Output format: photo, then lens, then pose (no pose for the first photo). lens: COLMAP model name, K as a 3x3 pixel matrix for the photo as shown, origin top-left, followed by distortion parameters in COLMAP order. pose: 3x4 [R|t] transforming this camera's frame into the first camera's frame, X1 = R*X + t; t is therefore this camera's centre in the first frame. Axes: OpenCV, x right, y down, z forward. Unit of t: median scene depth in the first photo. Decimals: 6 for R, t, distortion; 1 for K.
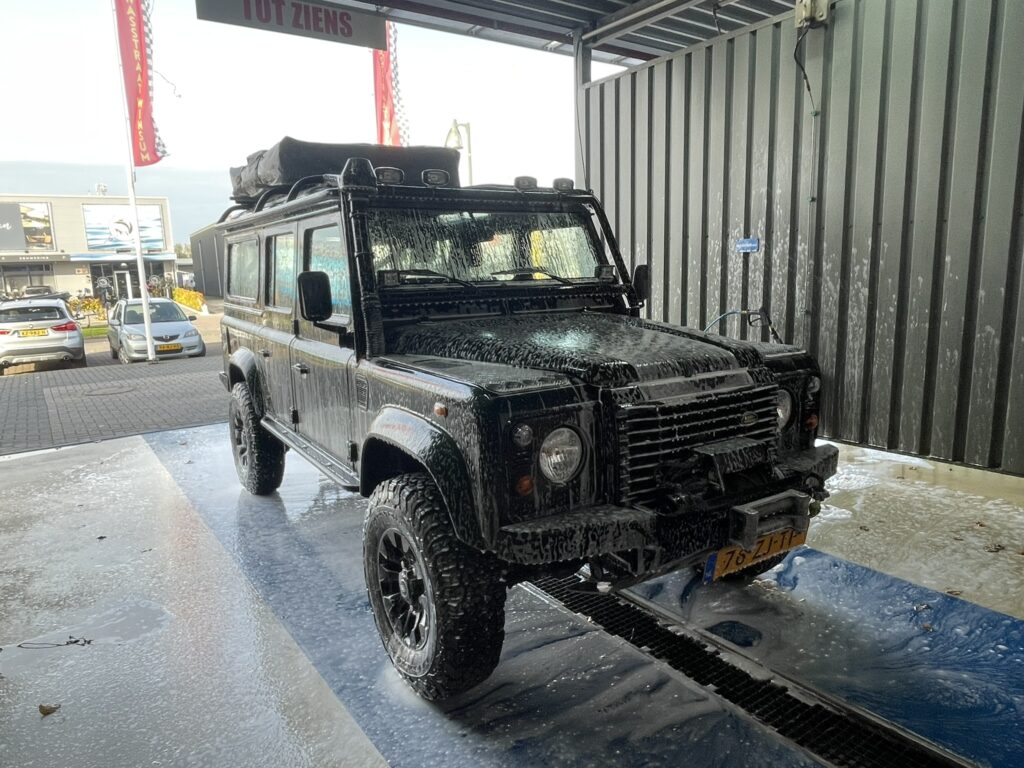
lens RADIAL K [[676.3, 0, 513.1], [0, 676.3, 397.2], [0, 0, 1]] dist [-0.004450, -0.002778]
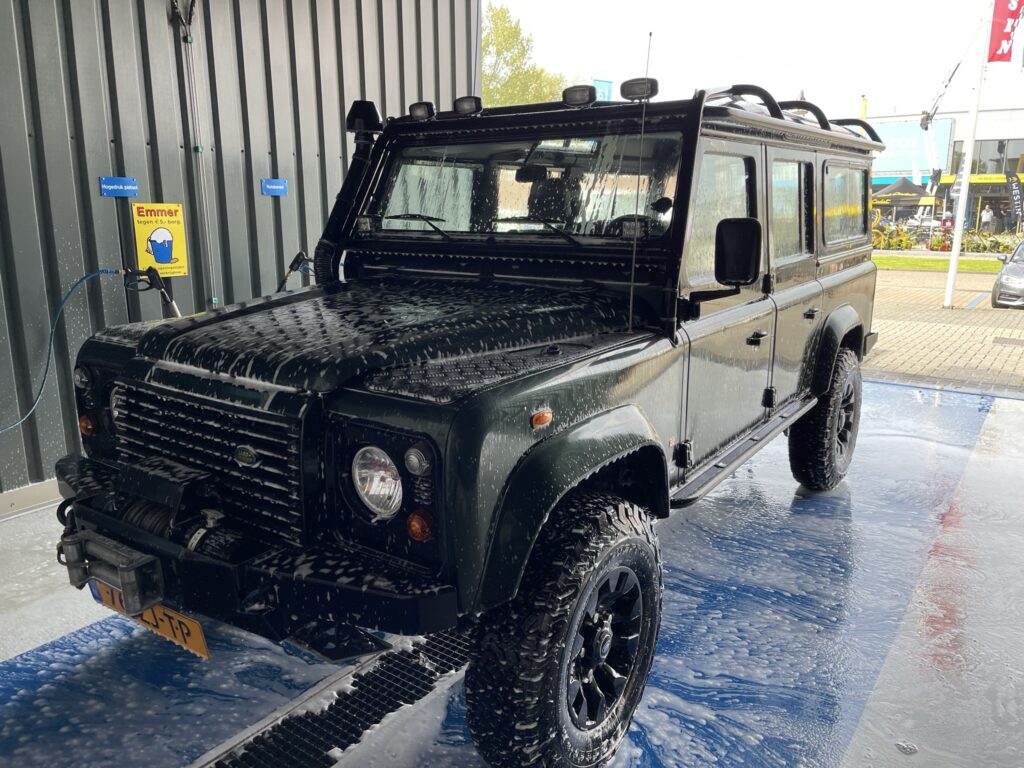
lens RADIAL K [[779.9, 0, 512.0], [0, 779.9, 384.0], [0, 0, 1]] dist [0.022114, 0.002485]
pose [[0.376319, 0.229316, -0.897662, 0.070016], [-0.175786, 0.968958, 0.173836, -0.013580], [0.909661, 0.092378, 0.404948, 0.055805]]
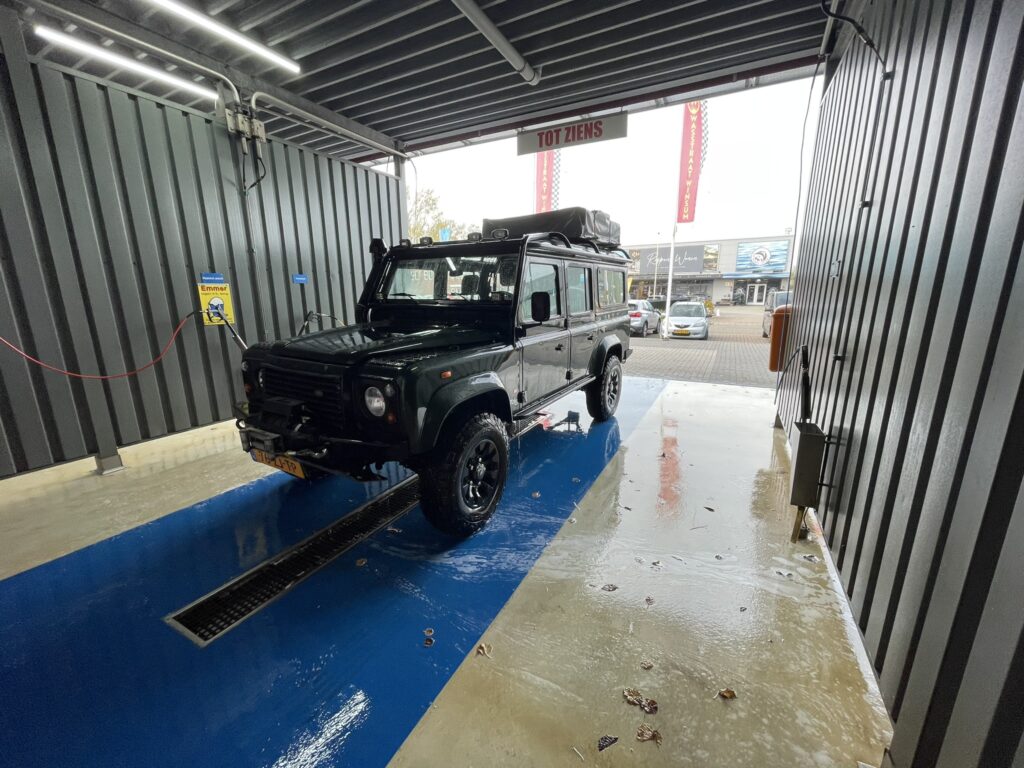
lens RADIAL K [[417.9, 0, 511.4], [0, 417.9, 390.9], [0, 0, 1]] dist [-0.008410, 0.000066]
pose [[0.446092, 0.229846, -0.864970, 0.085086], [-0.170534, 0.970583, 0.169960, -0.013243], [0.878590, 0.071689, 0.472166, 0.056741]]
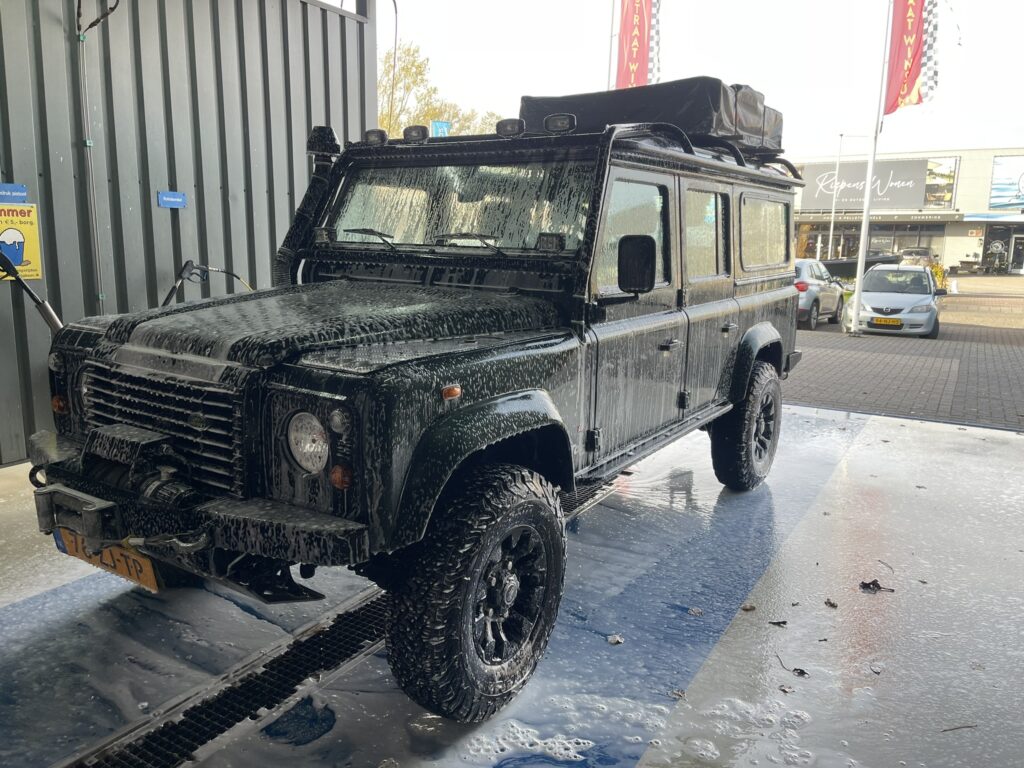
lens RADIAL K [[781.7, 0, 527.8], [0, 781.7, 381.1], [0, 0, 1]] dist [0.045123, -0.059034]
pose [[0.411222, 0.198700, -0.889615, 0.080918], [-0.198837, 0.972004, 0.125190, -0.012709], [0.889584, 0.125407, 0.439218, 0.056699]]
